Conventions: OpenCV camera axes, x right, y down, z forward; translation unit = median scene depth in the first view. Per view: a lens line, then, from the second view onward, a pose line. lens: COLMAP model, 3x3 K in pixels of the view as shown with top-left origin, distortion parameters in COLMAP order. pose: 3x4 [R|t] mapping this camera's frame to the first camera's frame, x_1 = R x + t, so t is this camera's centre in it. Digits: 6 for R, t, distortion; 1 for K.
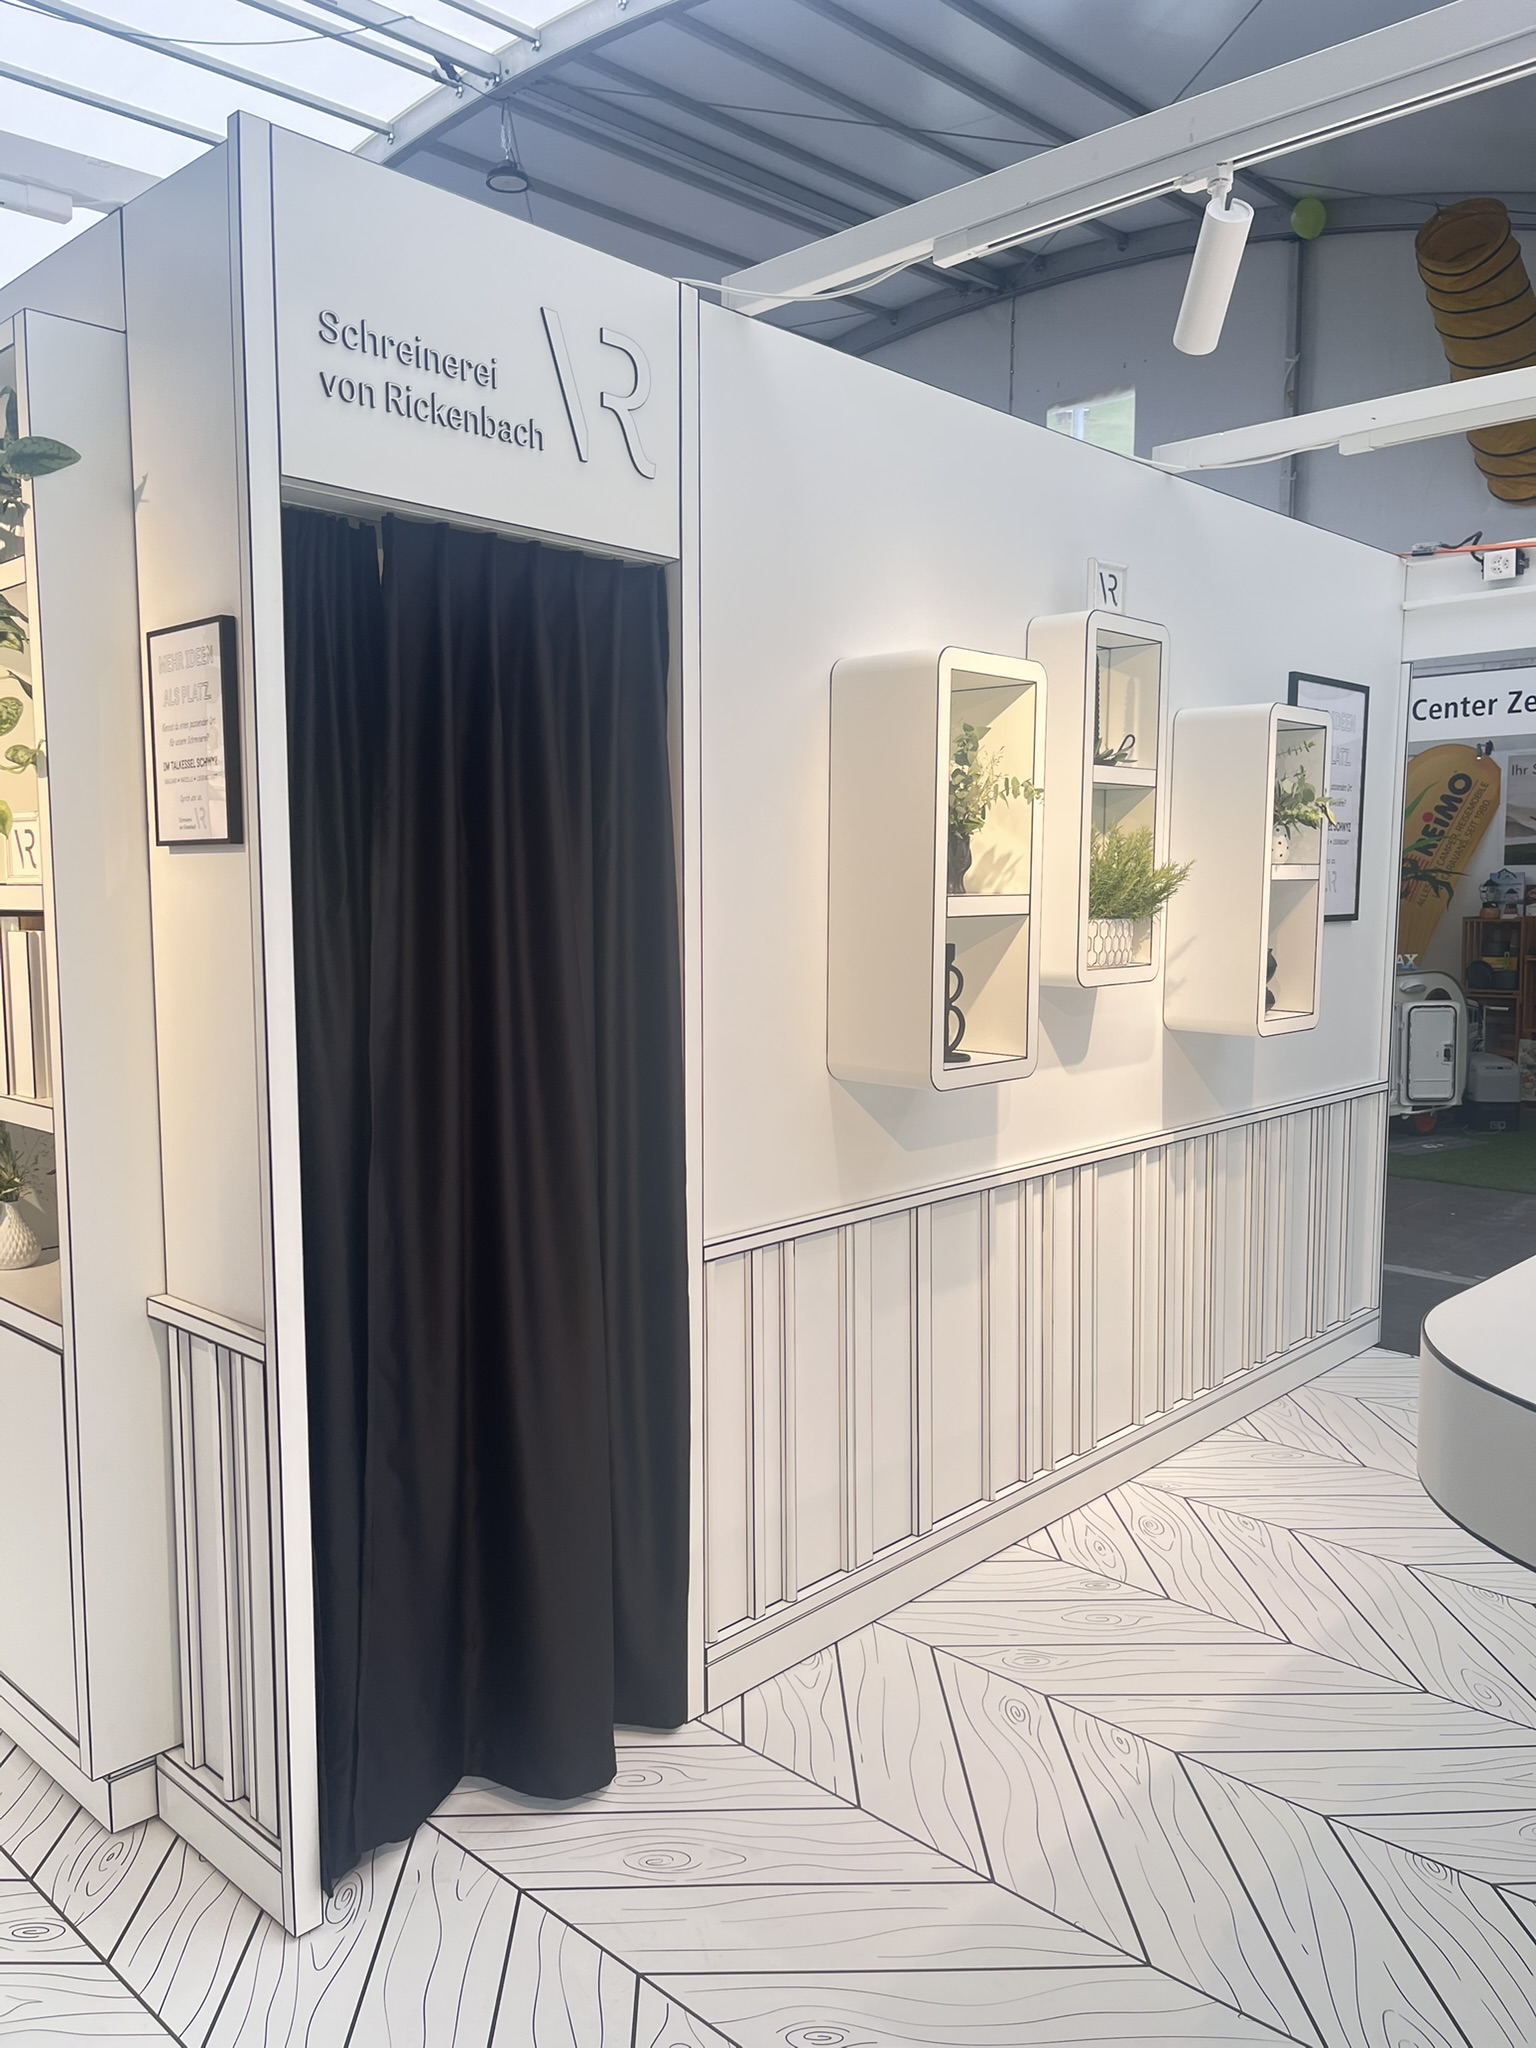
lens RADIAL K [[1565.0, 0, 765.5], [0, 1565.0, 1029.1], [0, 0, 1]] dist [0.047661, -0.070199]
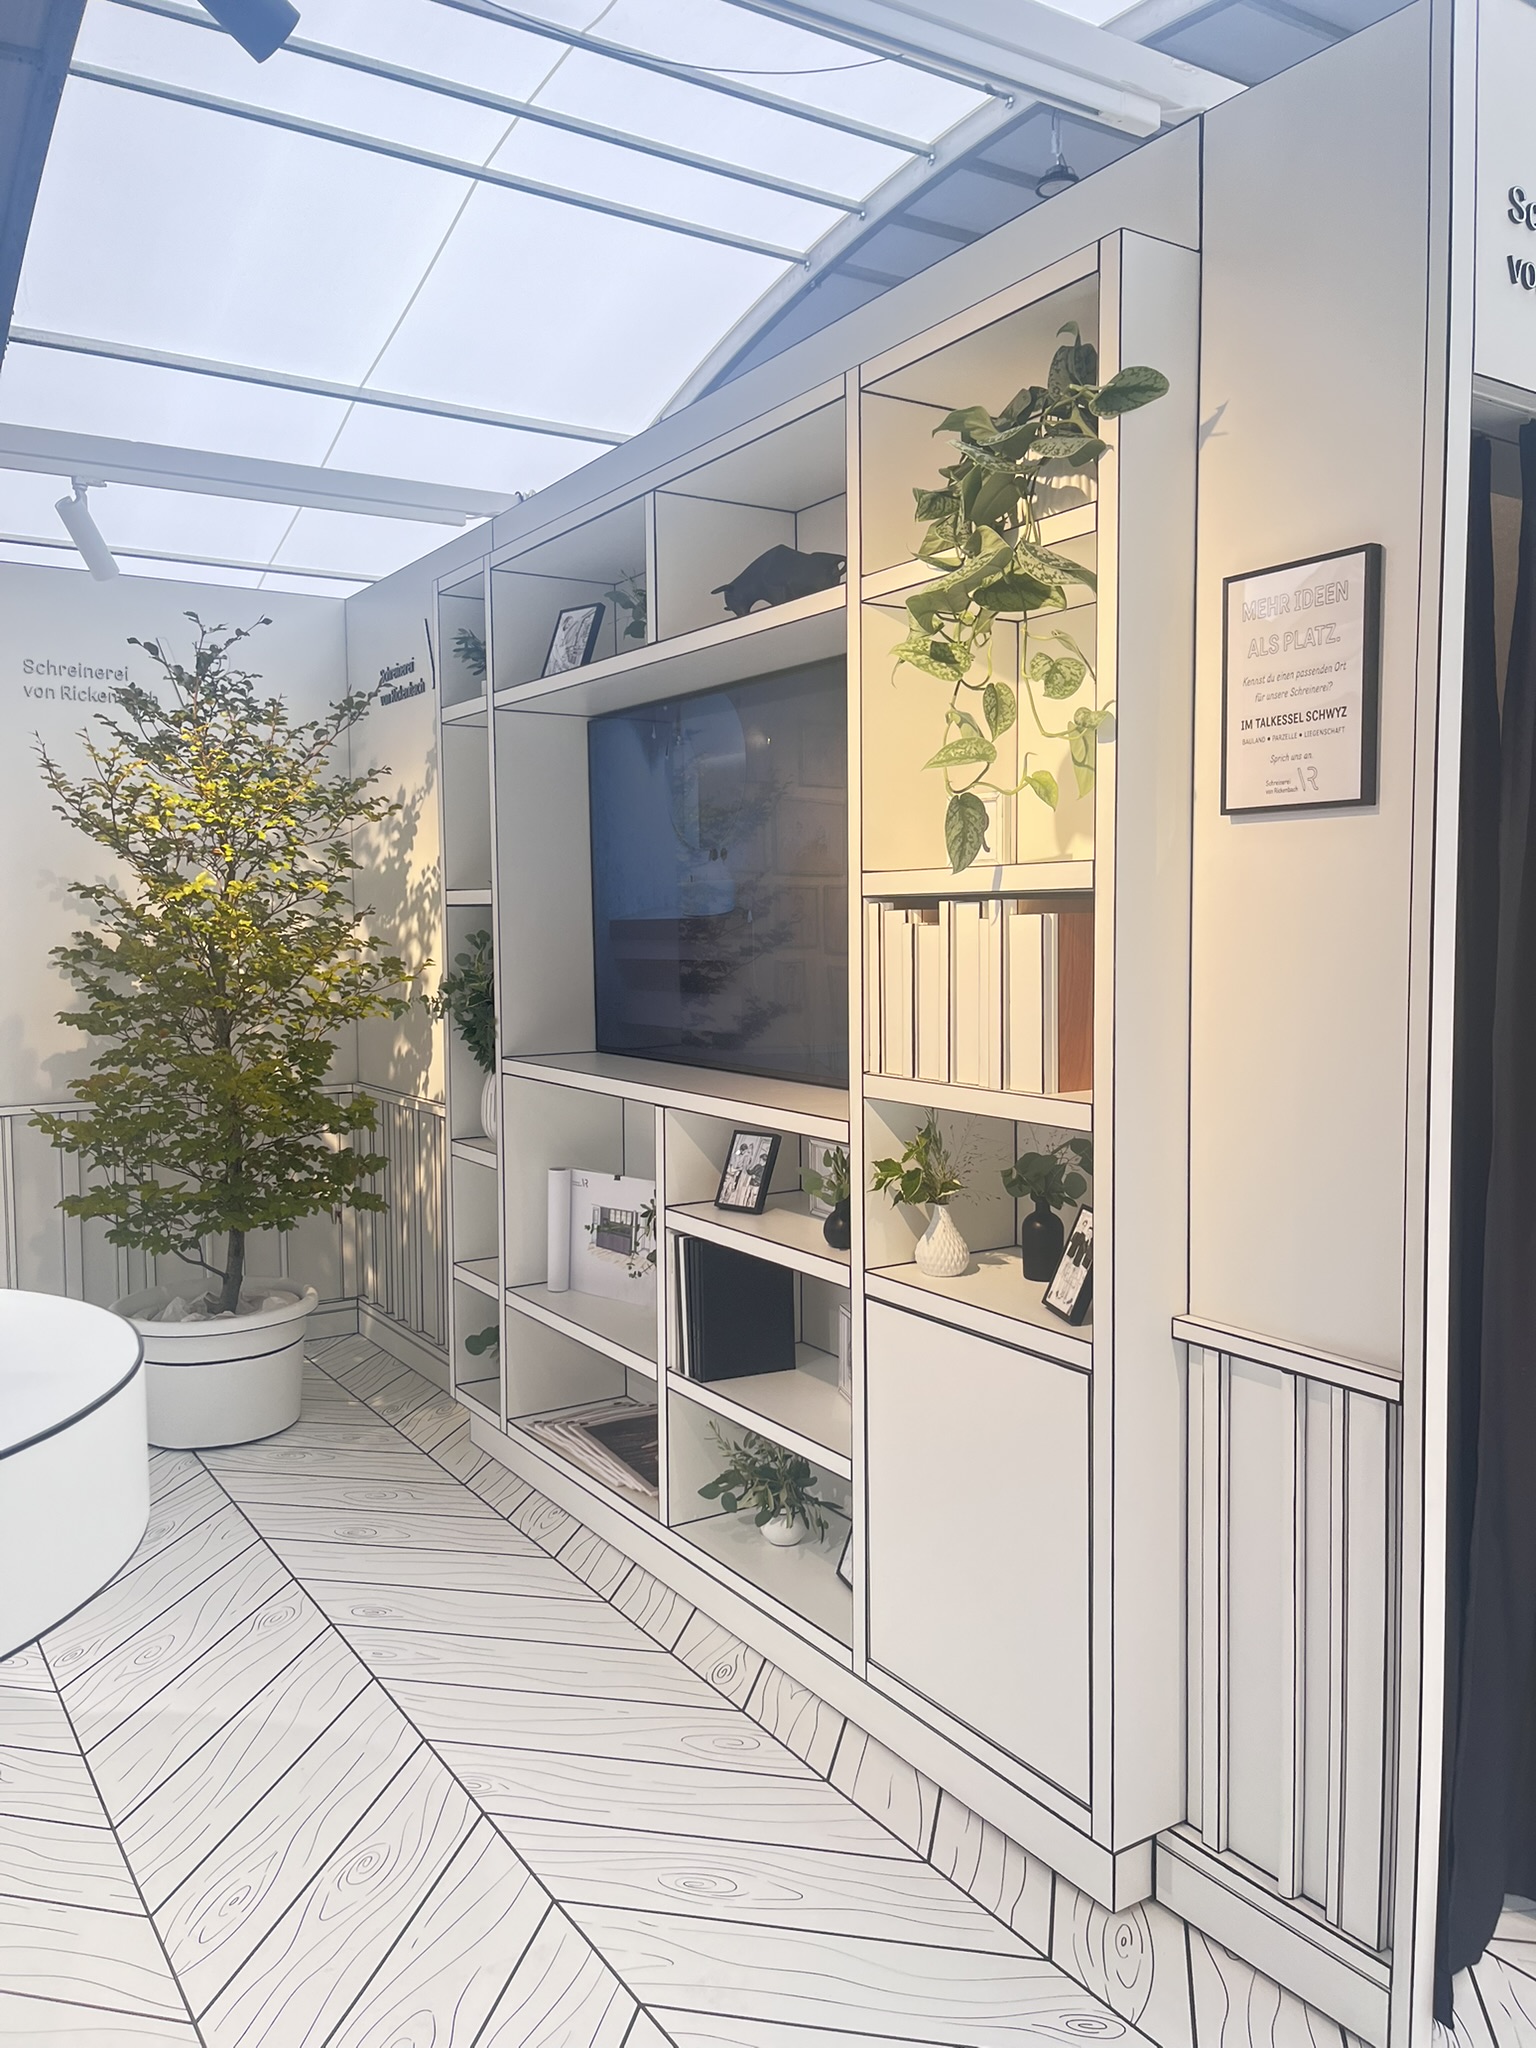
lens RADIAL K [[1569.4, 0, 768.0], [0, 1569.4, 1024.0], [0, 0, 1]] dist [0.041340, -0.051011]
pose [[0.972641, 0.011501, -0.232028, -0.386906], [-0.016982, 0.999622, -0.021641, 0.024601], [0.231691, 0.024989, 0.972468, 0.059798]]
